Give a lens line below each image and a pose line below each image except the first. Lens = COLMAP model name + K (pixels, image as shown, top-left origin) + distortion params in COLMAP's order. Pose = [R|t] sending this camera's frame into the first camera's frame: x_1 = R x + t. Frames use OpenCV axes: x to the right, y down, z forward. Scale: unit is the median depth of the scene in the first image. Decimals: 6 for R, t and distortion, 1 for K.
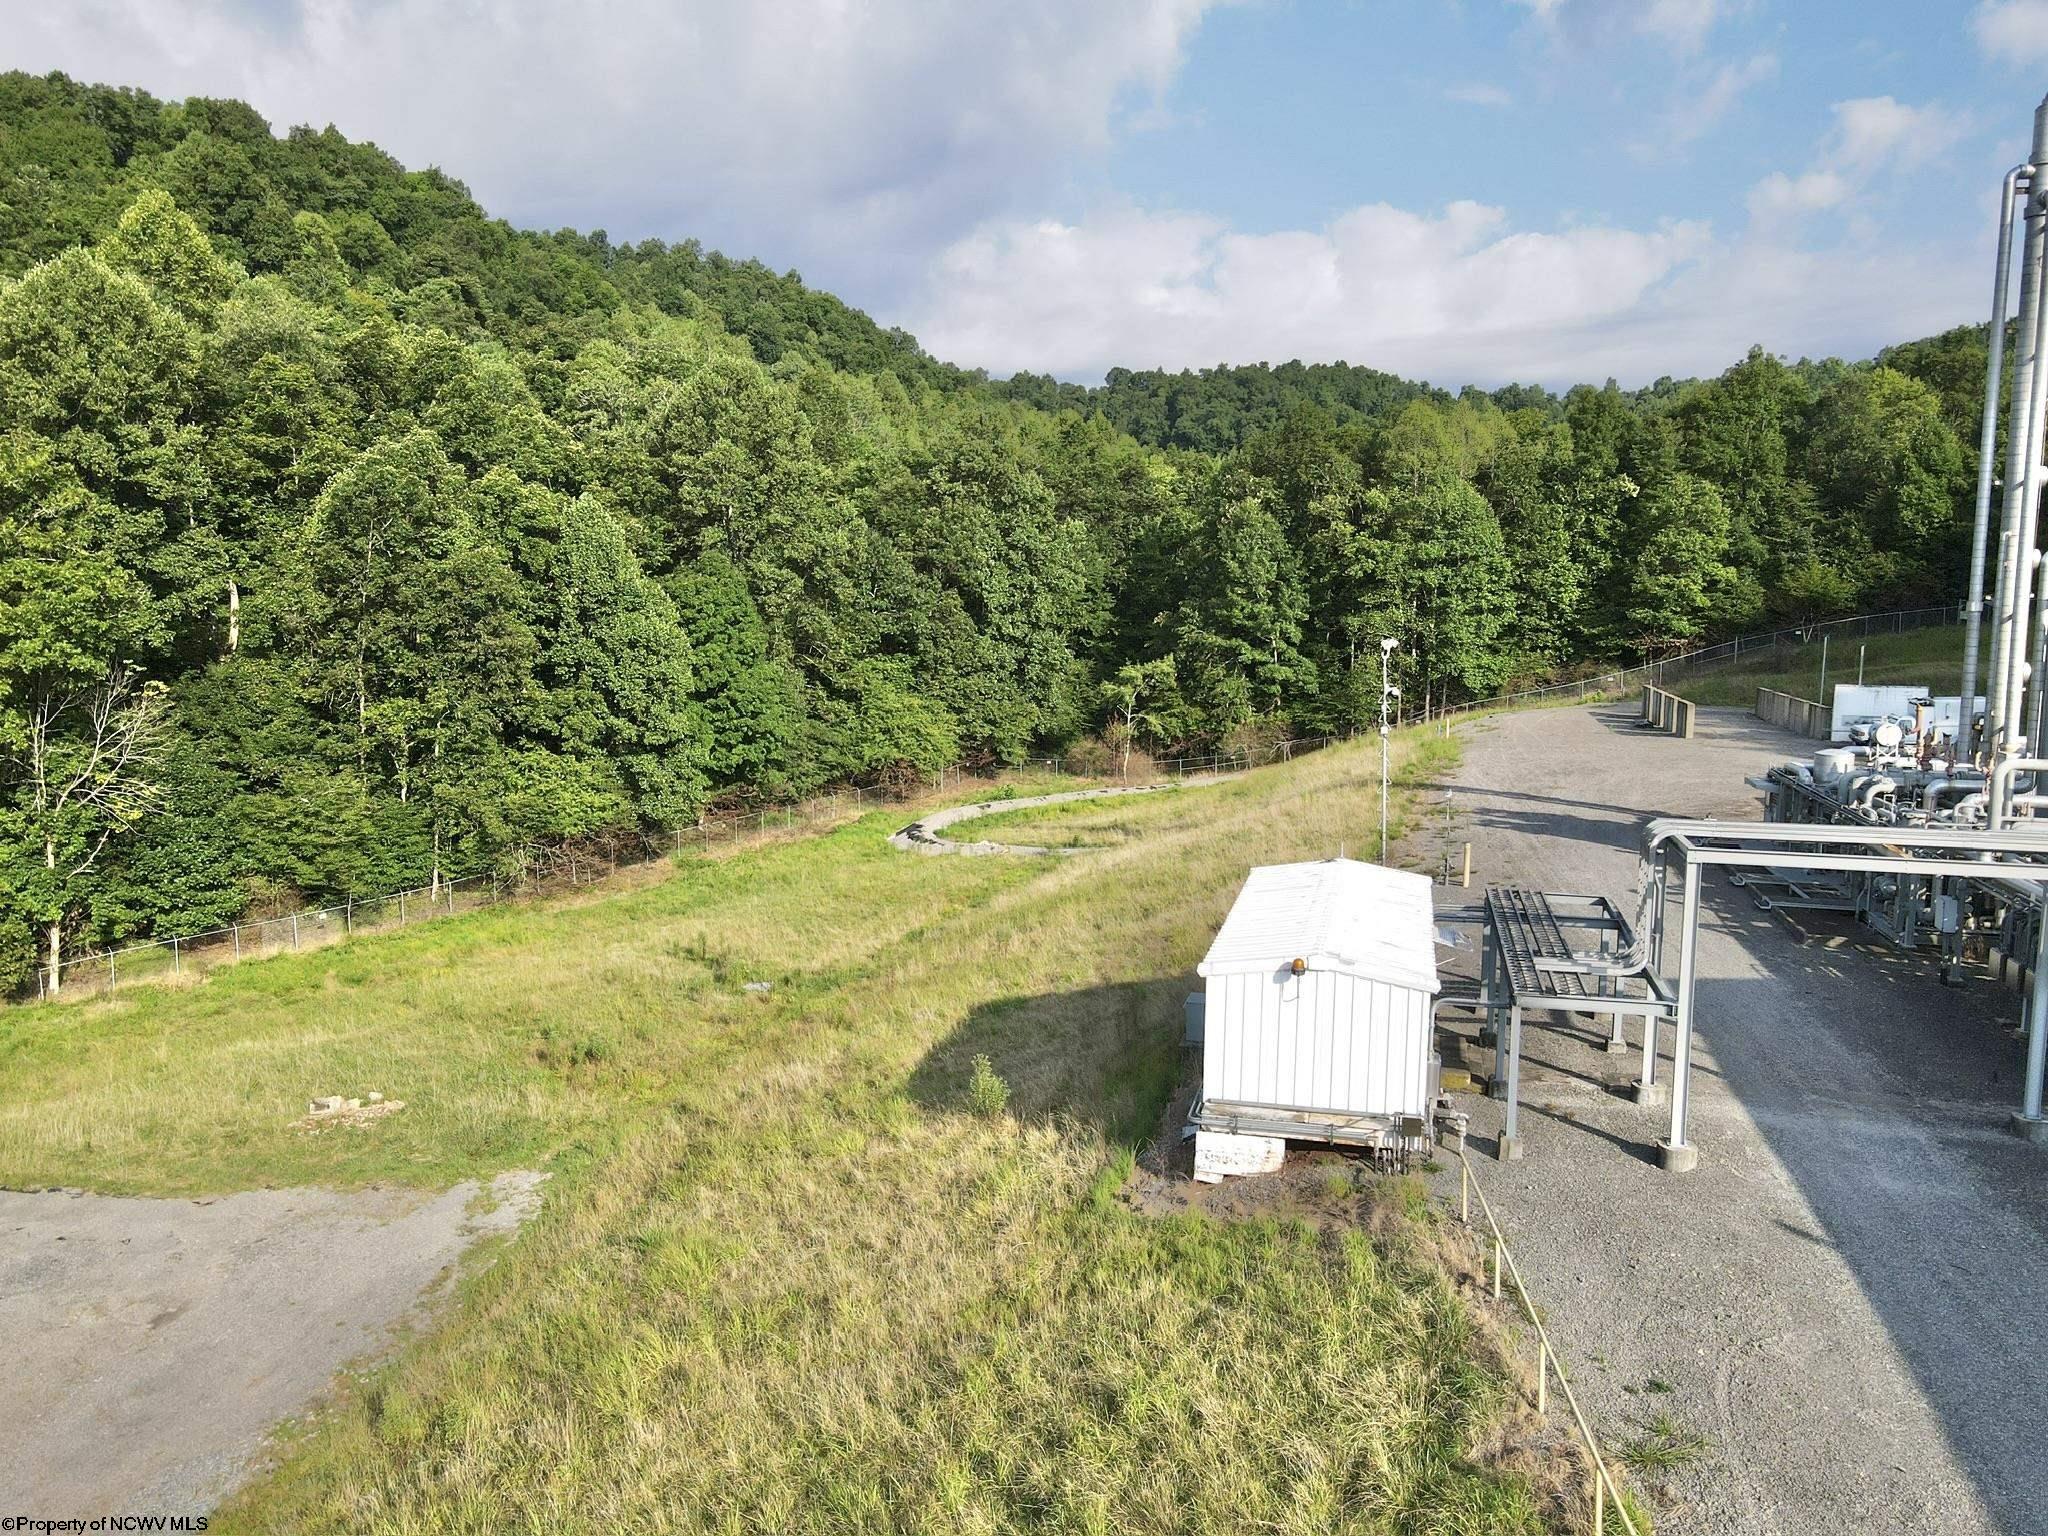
lens RADIAL K [[1518.7, 0, 1021.5], [0, 1518.7, 759.1], [0, 0, 1]] dist [-0.000824, 0.024699]
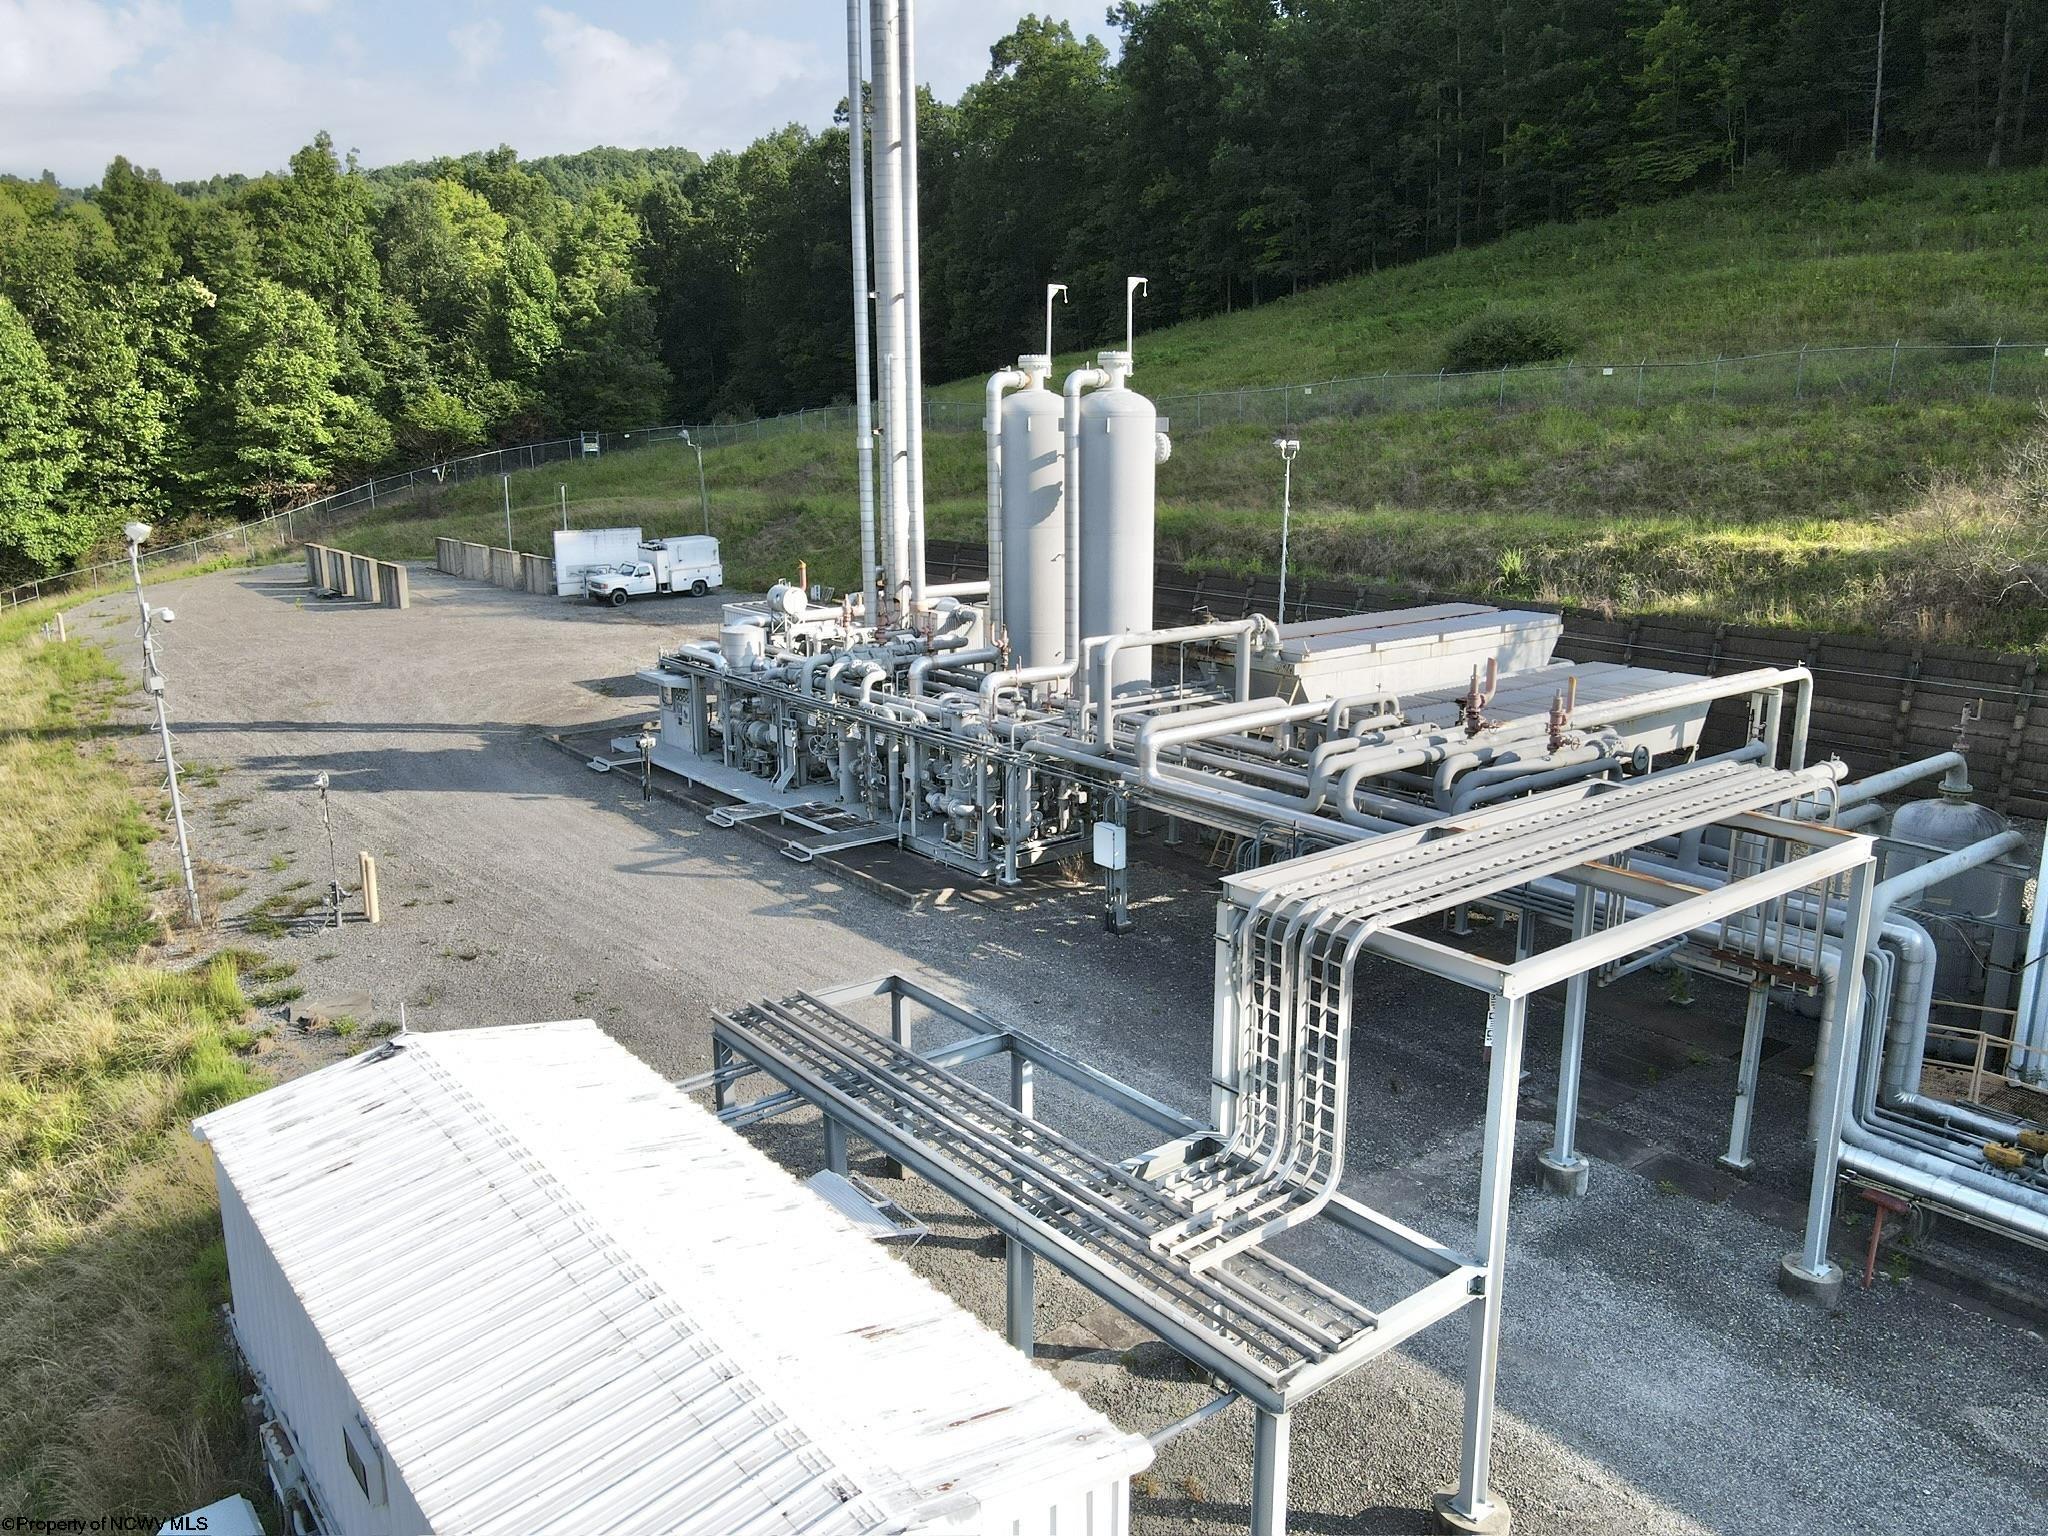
lens RADIAL K [[1518.7, 0, 1025.1], [0, 1518.7, 765.6], [0, 0, 1]] dist [-0.000824, 0.024699]
pose [[0.608603, -0.185923, 0.771386, -0.004597], [0.098786, 0.982351, 0.158831, -0.019906], [-0.787302, -0.020463, 0.616228, 0.163977]]
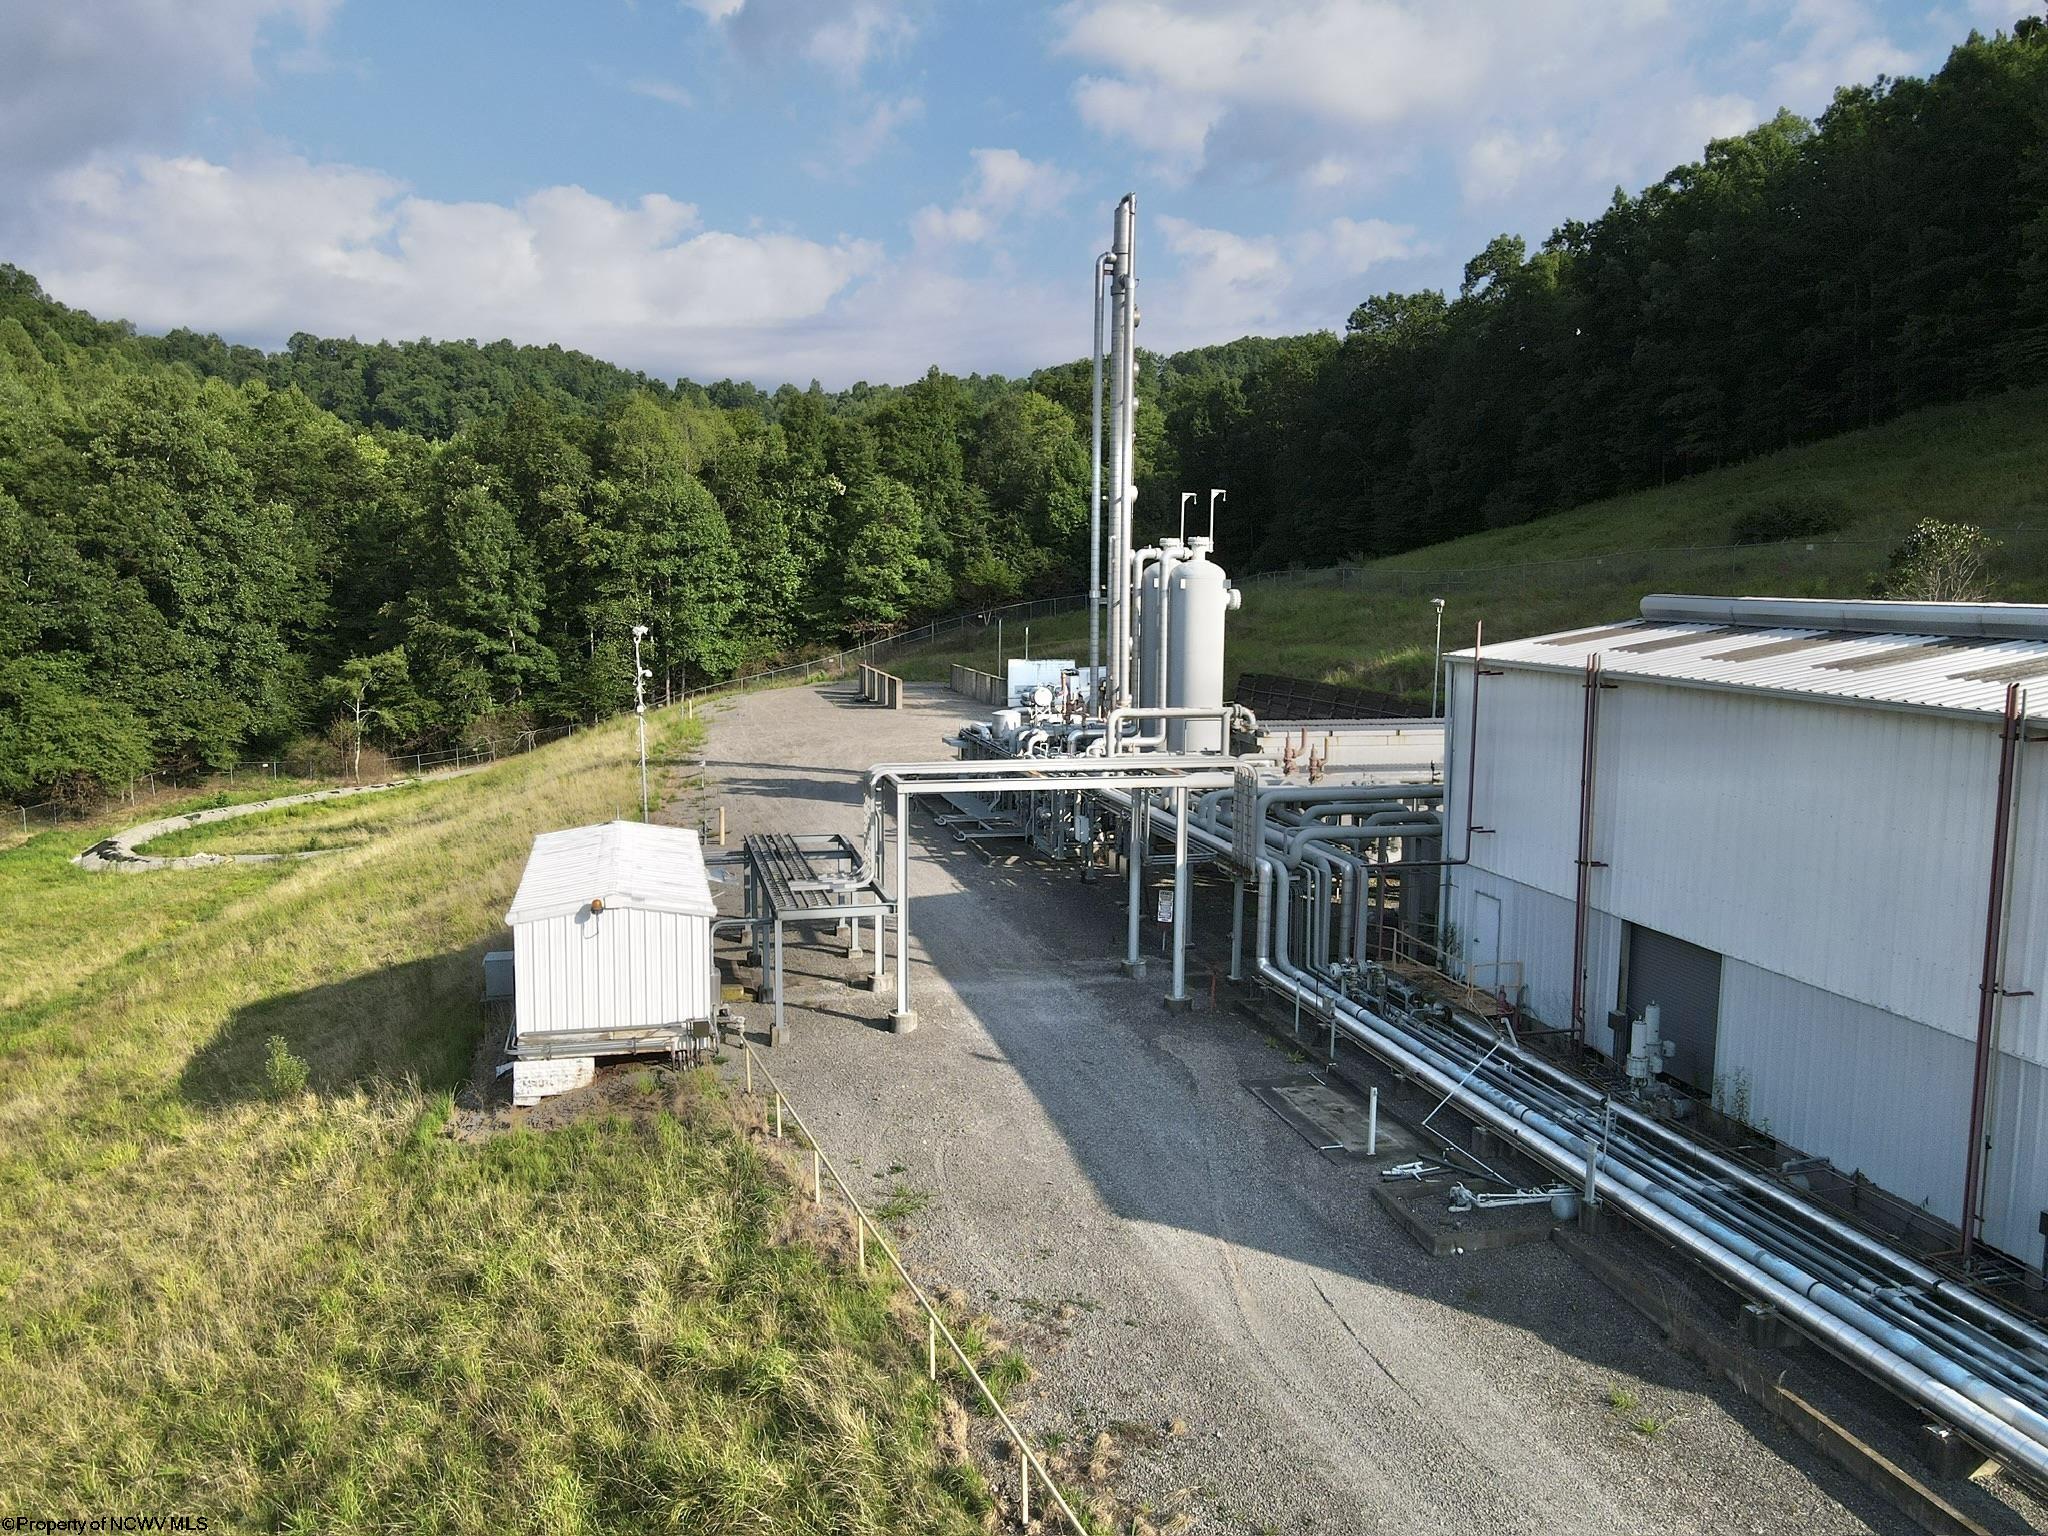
lens RADIAL K [[1518.7, 0, 1032.3], [0, 1518.7, 761.8], [0, 0, 1]] dist [-0.000824, 0.024699]
pose [[0.876479, -0.057146, 0.478036, -0.015877], [0.052523, 0.998354, 0.023045, 0.003315], [-0.478566, 0.004909, 0.878038, -0.038379]]
